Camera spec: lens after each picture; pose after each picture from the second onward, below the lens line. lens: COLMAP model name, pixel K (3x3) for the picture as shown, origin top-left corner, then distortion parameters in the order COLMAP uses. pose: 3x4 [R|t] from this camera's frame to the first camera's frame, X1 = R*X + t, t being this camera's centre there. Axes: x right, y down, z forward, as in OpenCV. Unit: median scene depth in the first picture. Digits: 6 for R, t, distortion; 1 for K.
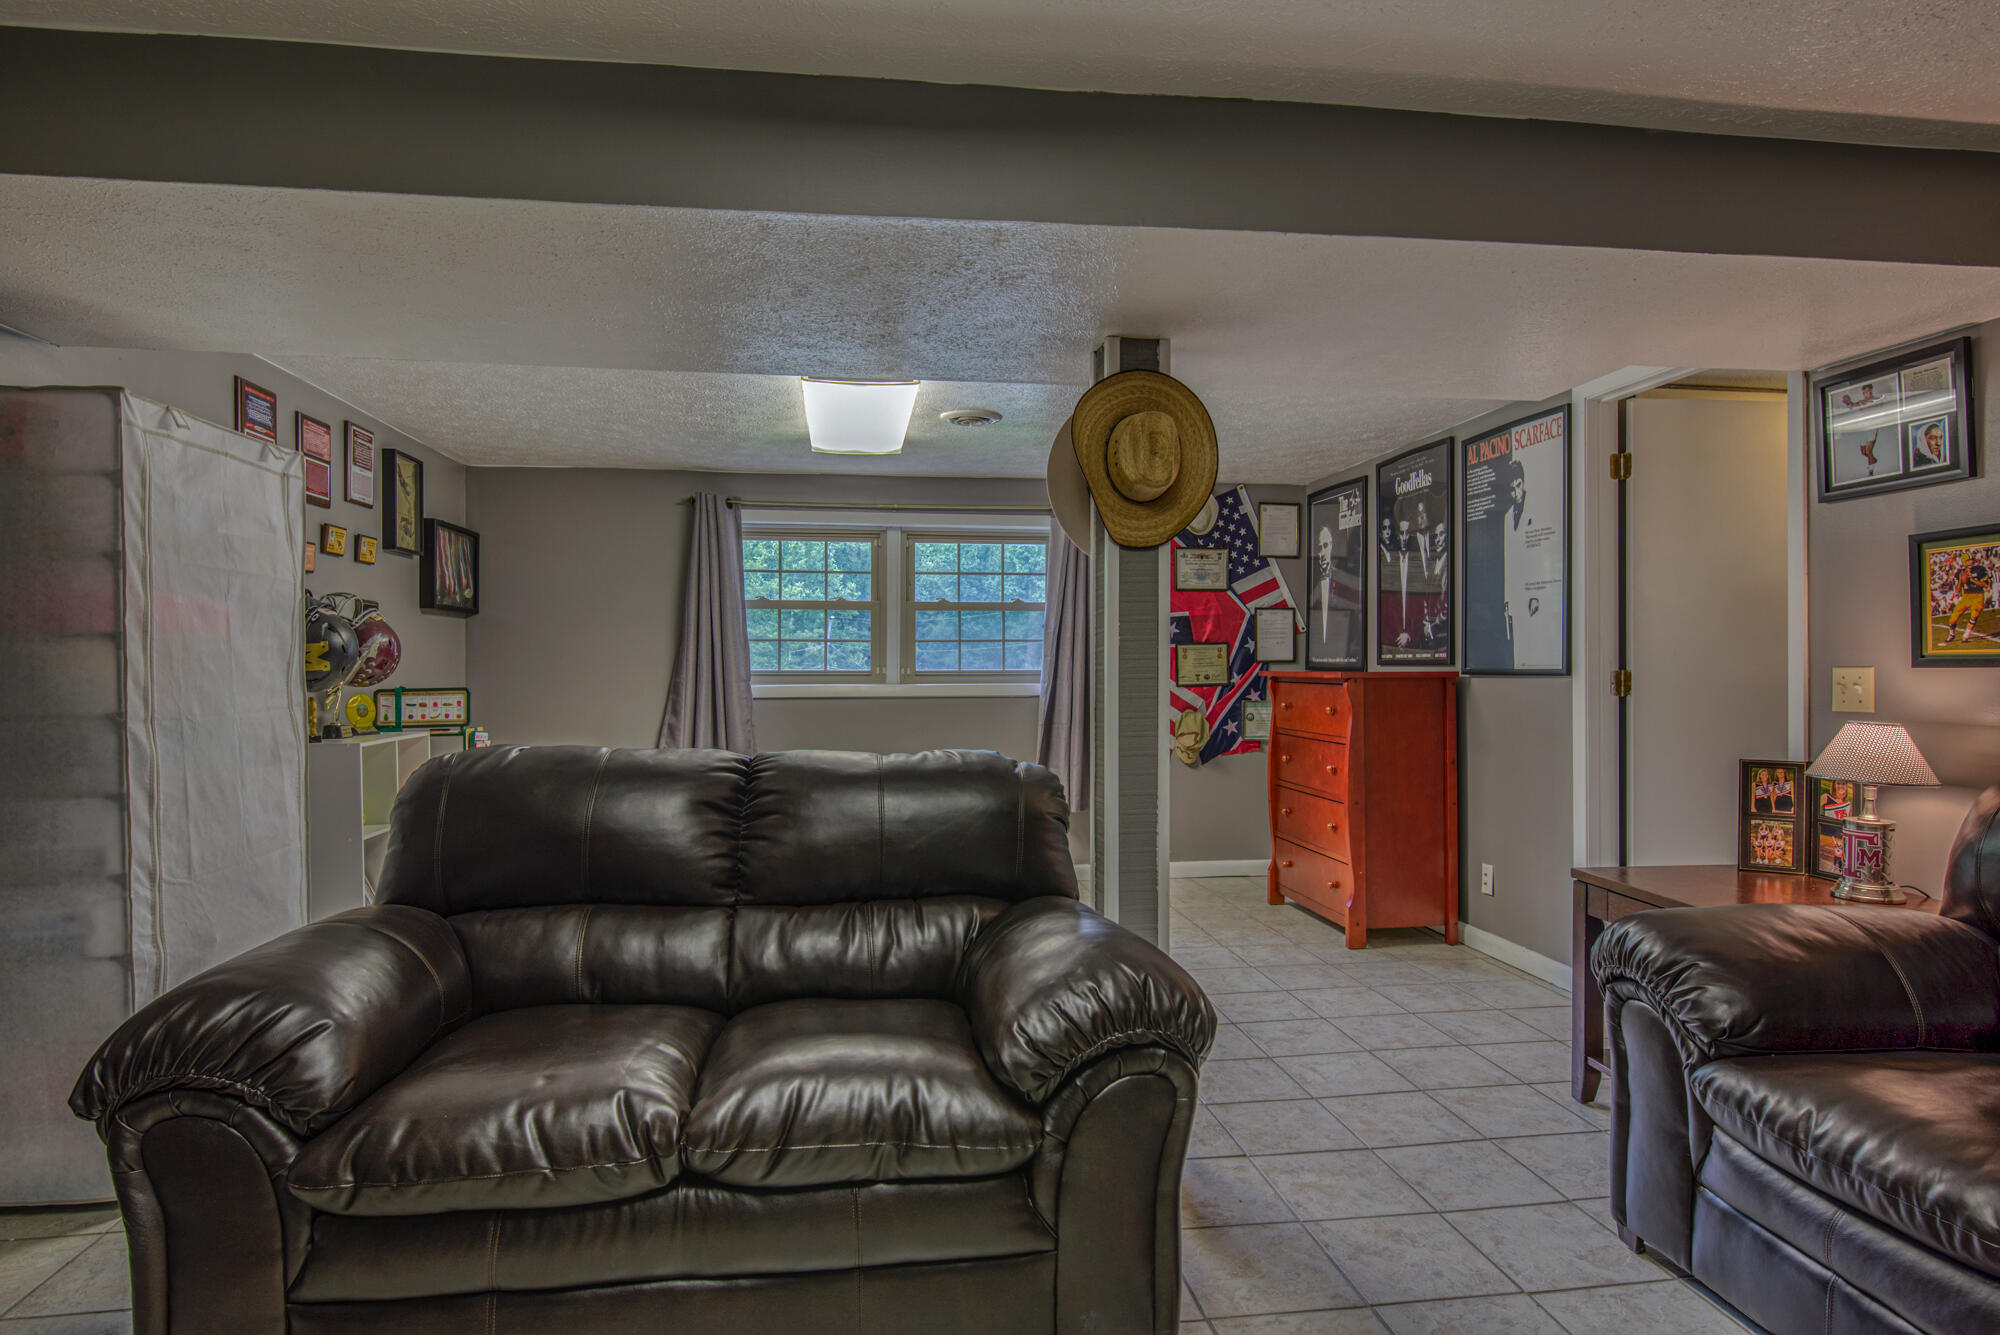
lens RADIAL K [[1120.6, 0, 1000.0], [0, 1120.6, 667.5], [0, 0, 1]] dist [0.017909, -0.012157]
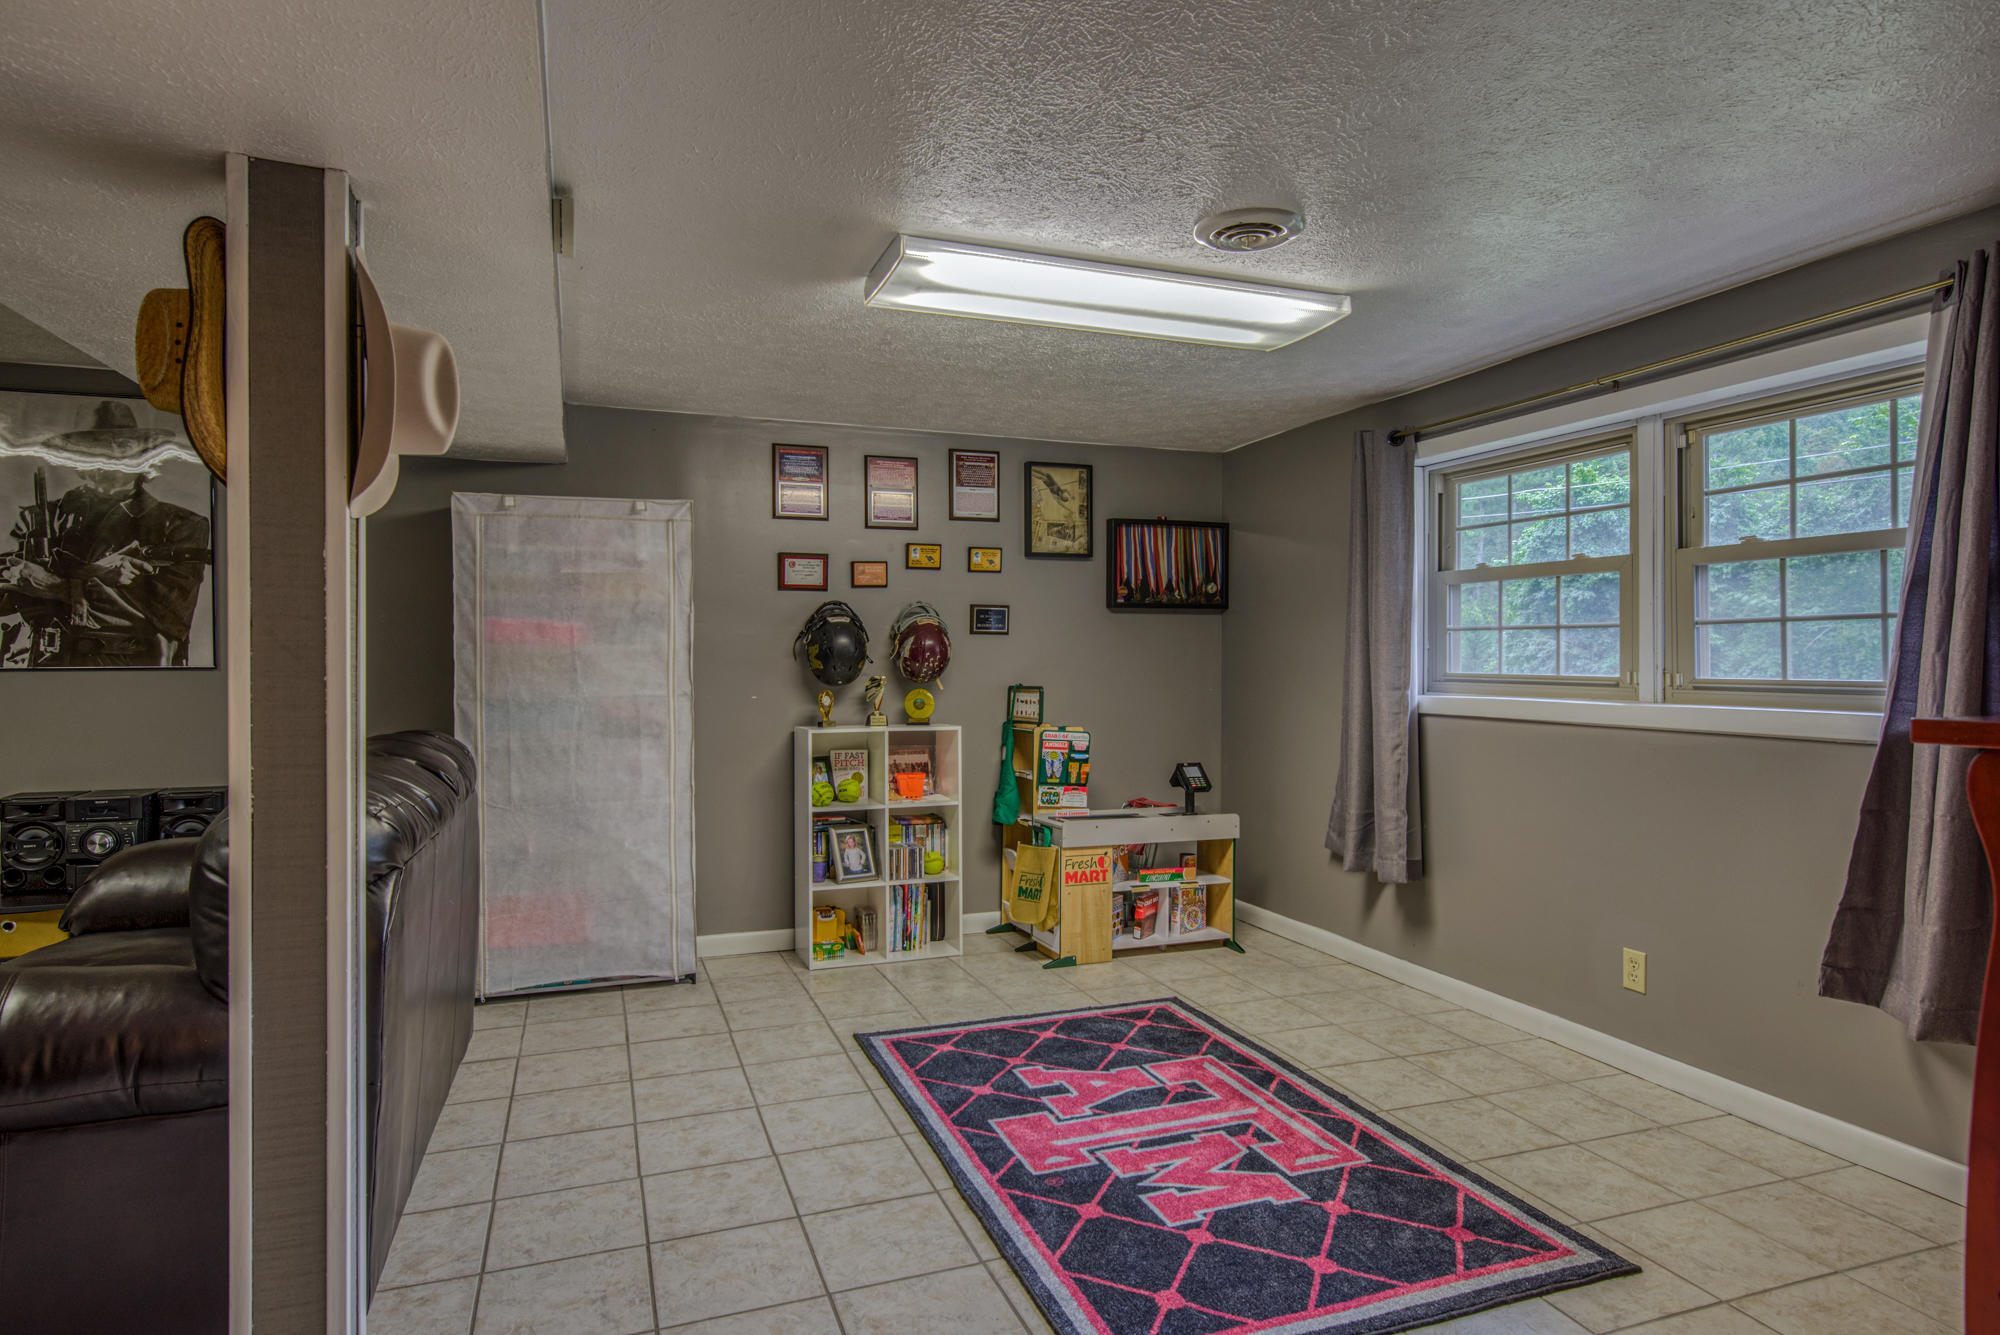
lens RADIAL K [[1120.6, 0, 1000.0], [0, 1120.6, 667.5], [0, 0, 1]] dist [0.017909, -0.012157]
pose [[0.206027, 0.009830, -0.978497, 0.380478], [-0.004365, 0.999949, 0.009127, -0.005974], [0.978537, 0.002391, 0.206060, 0.573767]]
